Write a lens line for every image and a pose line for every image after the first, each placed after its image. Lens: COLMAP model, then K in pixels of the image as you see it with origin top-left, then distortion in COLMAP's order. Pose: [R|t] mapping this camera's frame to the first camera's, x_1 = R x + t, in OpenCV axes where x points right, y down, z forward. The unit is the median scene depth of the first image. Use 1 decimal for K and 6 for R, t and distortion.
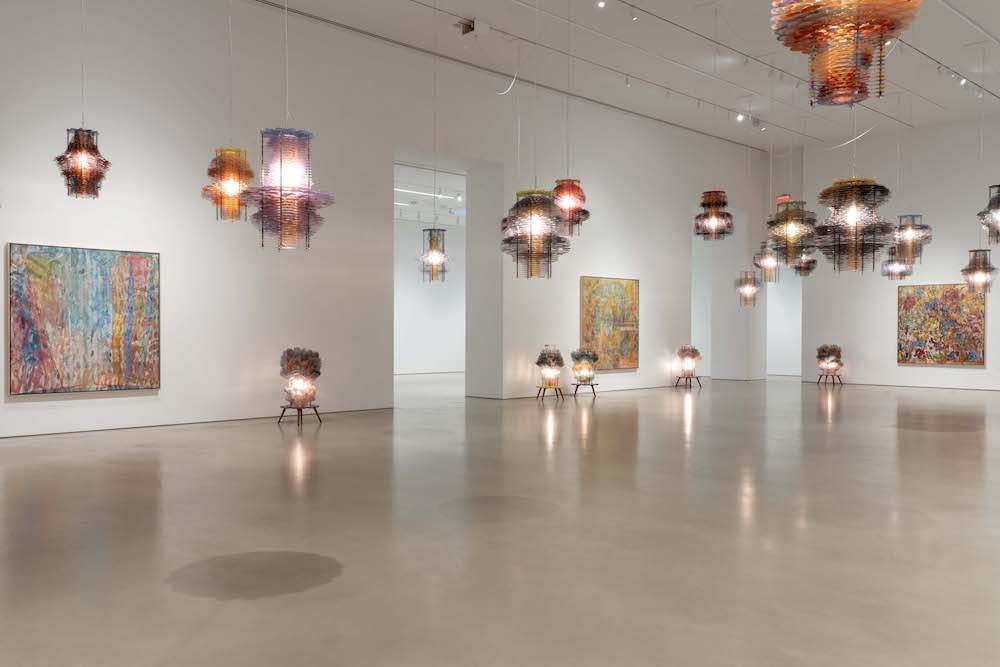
lens RADIAL K [[870.5, 0, 500.0], [0, 870.5, 333.5], [0, 0, 1]] dist [0.015311, -0.000714]
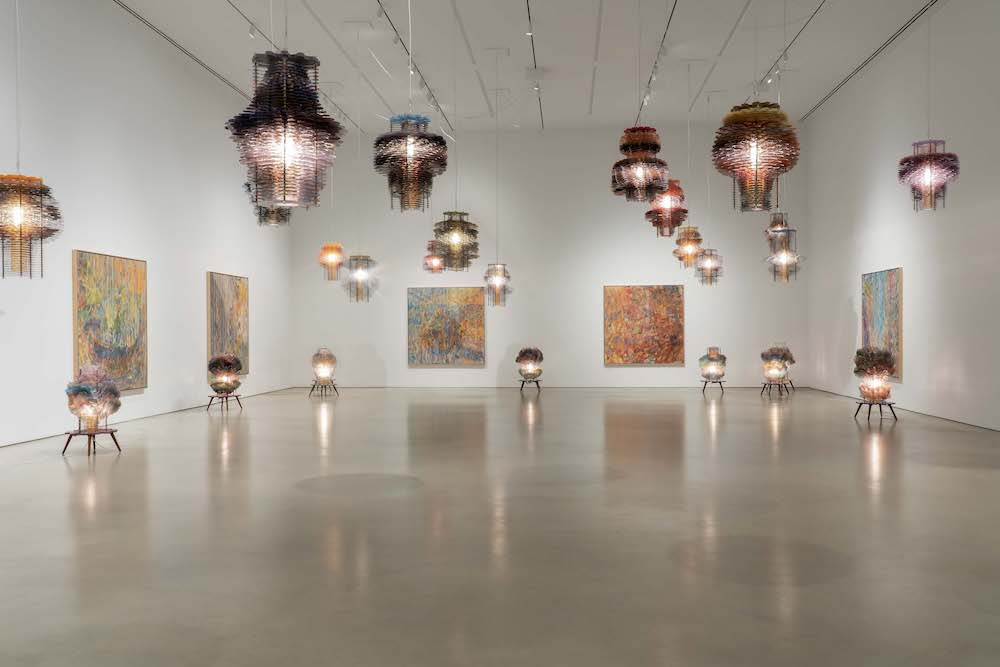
lens RADIAL K [[870.5, 0, 500.0], [0, 870.5, 333.5], [0, 0, 1]] dist [0.015311, -0.000714]
pose [[-0.755504, 0.001552, -0.655142, 0.862046], [0.000196, 0.999998, 0.002143, -0.002737], [0.655144, 0.001491, -0.755503, 1.600625]]
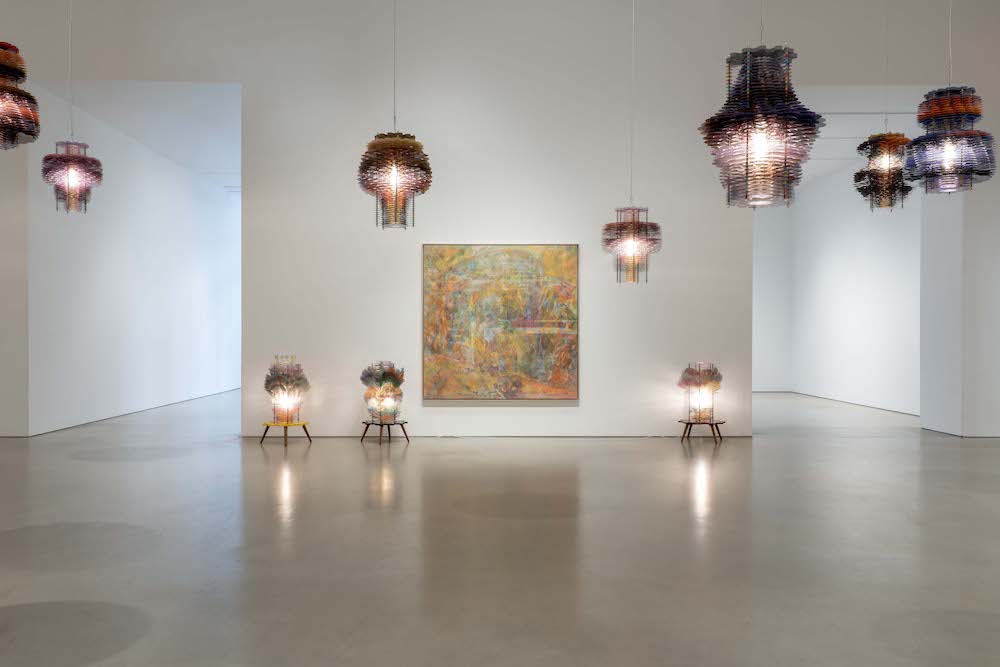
lens RADIAL K [[830.9, 0, 500.0], [0, 830.9, 333.5], [0, 0, 1]] dist [-0.002807, -0.003390]
pose [[0.726108, -0.002578, -0.687576, 0.836273], [-0.003357, 0.999968, -0.007295, 0.000903], [0.687573, 0.007605, 0.726075, 0.969855]]
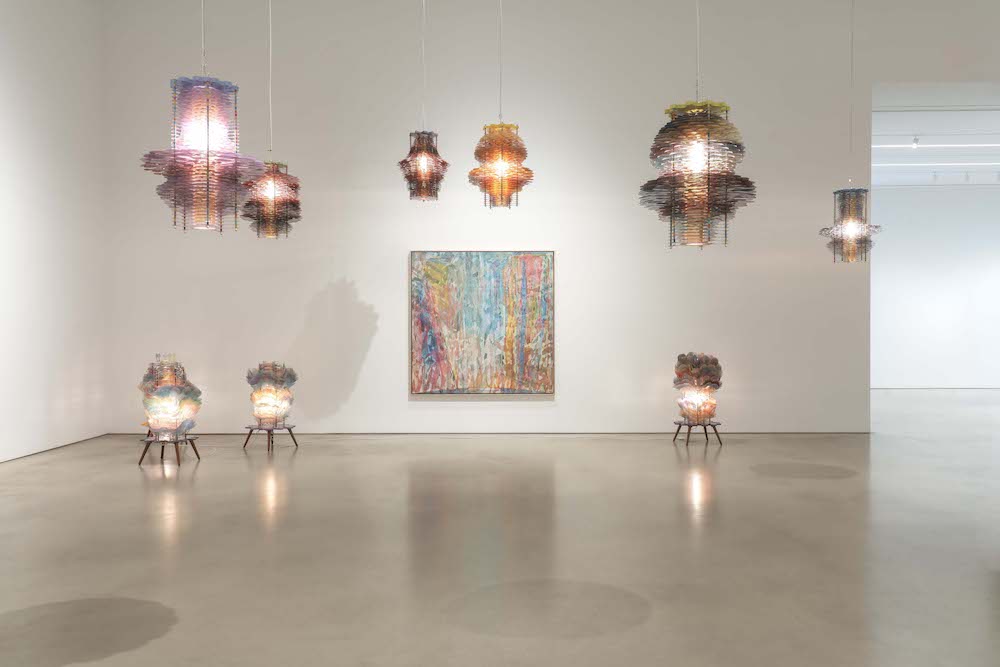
lens RADIAL K [[870.5, 0, 500.0], [0, 870.5, 333.5], [0, 0, 1]] dist [0.015311, -0.000714]
pose [[0.712637, -0.004890, -0.701516, 0.236296], [0.001827, 0.999985, -0.005114, 0.002263], [0.701531, 0.002362, 0.712635, 0.293734]]
